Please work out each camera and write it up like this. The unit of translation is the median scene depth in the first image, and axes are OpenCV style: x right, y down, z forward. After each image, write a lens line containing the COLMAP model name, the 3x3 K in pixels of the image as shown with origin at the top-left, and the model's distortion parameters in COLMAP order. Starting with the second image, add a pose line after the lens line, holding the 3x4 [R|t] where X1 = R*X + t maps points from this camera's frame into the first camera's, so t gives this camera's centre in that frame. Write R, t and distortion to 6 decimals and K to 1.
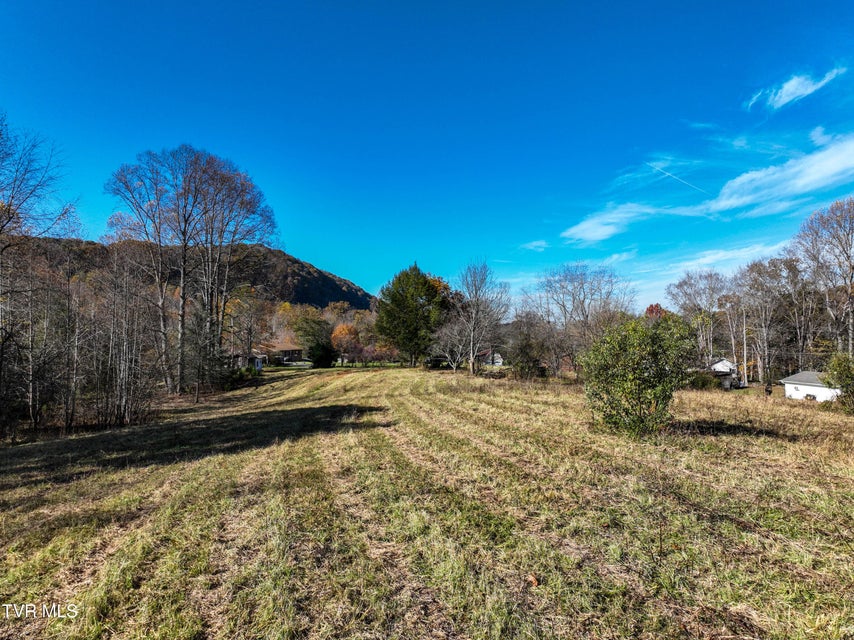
lens RADIAL K [[599.2, 0, 427.3], [0, 599.2, 321.4], [0, 0, 1]] dist [-0.001739, 0.017525]
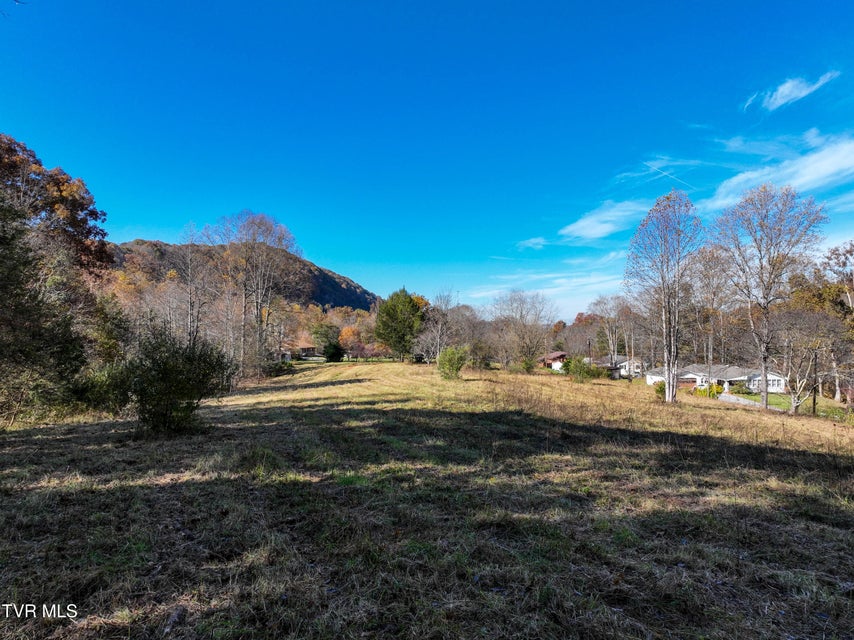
lens RADIAL K [[599.2, 0, 433.1], [0, 599.2, 319.6], [0, 0, 1]] dist [-0.001739, 0.017525]
pose [[0.999883, 0.008617, 0.012670, 0.026983], [-0.008668, 0.999954, 0.004006, -0.024219], [-0.012635, -0.004115, 0.999912, -0.336406]]
